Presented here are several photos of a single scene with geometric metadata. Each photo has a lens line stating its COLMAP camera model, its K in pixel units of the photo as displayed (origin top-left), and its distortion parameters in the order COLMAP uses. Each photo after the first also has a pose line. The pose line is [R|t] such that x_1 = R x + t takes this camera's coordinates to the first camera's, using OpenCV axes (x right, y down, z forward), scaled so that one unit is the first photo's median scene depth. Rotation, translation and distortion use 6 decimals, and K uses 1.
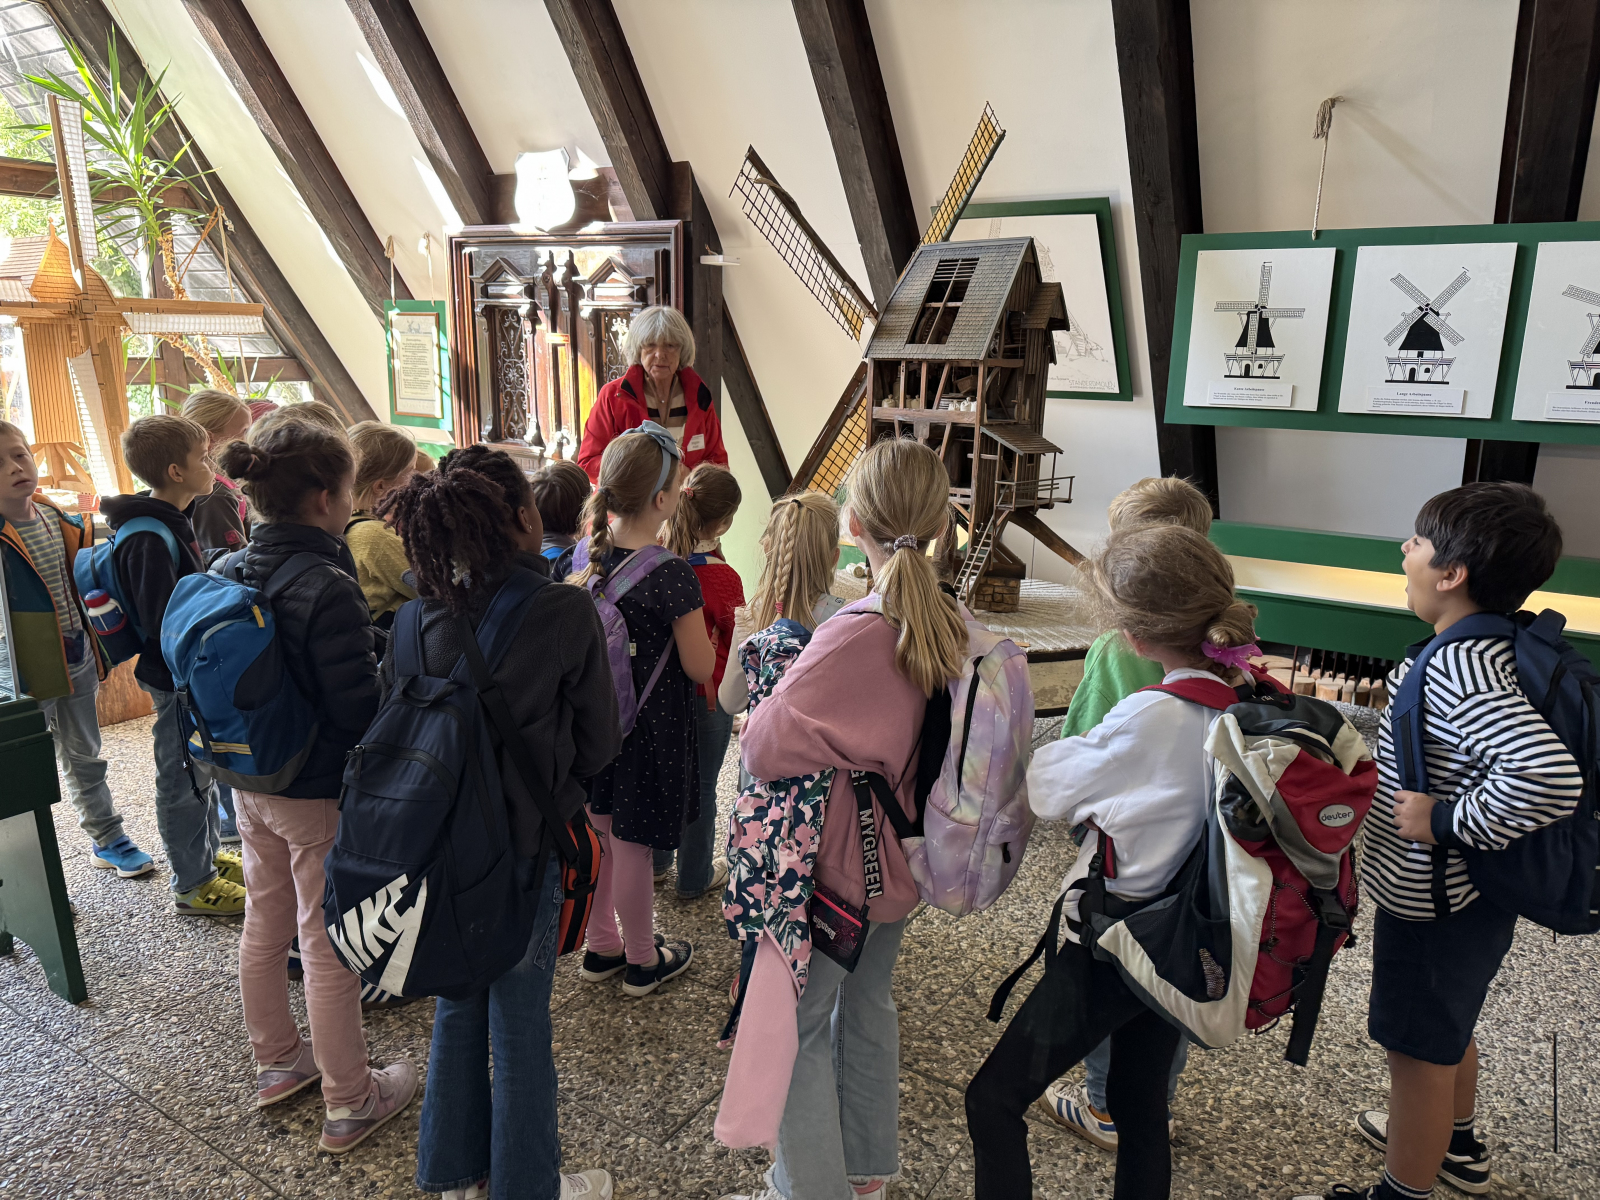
lens RADIAL K [[1115.5, 0, 797.6], [0, 1115.5, 598.2], [0, 0, 1]] dist [0.005770, -0.010093]
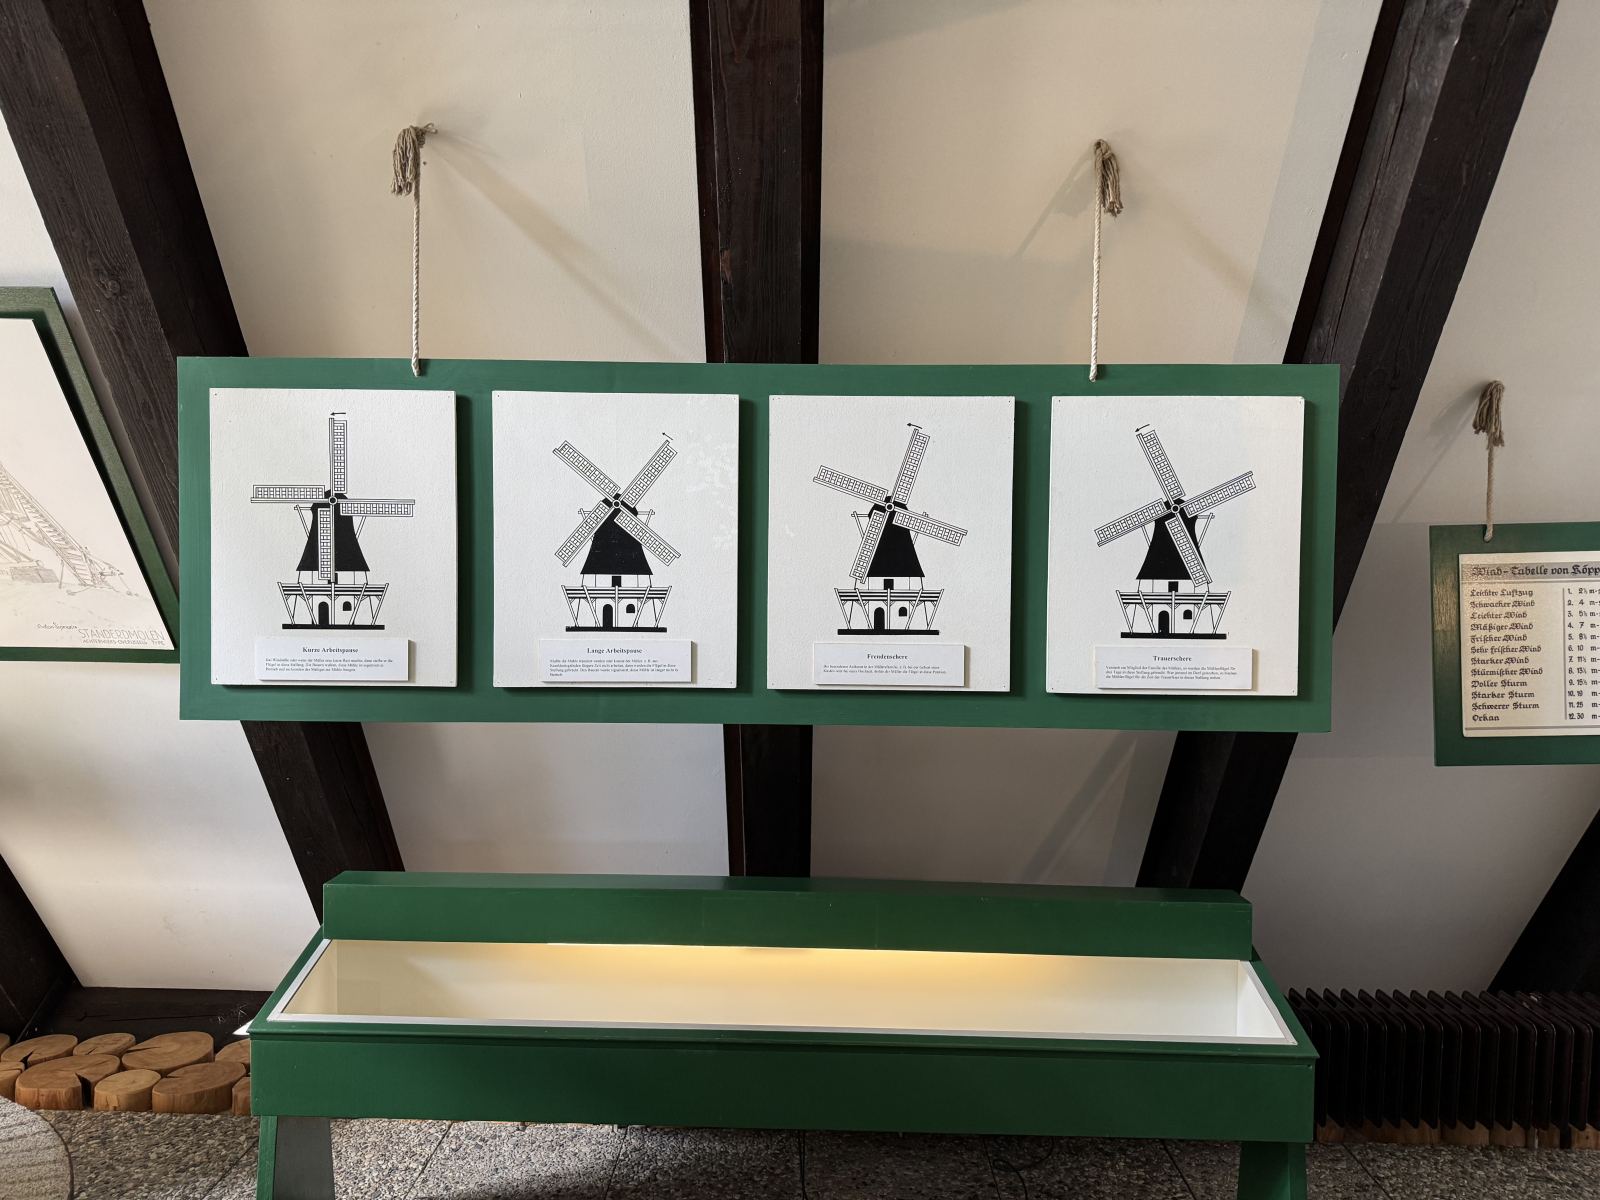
lens RADIAL K [[1115.5, 0, 799.9], [0, 1115.5, 599.3], [0, 0, 1]] dist [0.005770, -0.010093]
pose [[0.838525, -0.024613, 0.544306, 0.328633], [0.125866, 0.980710, -0.149555, -0.113439], [-0.530126, 0.193915, 0.825448, 0.487160]]
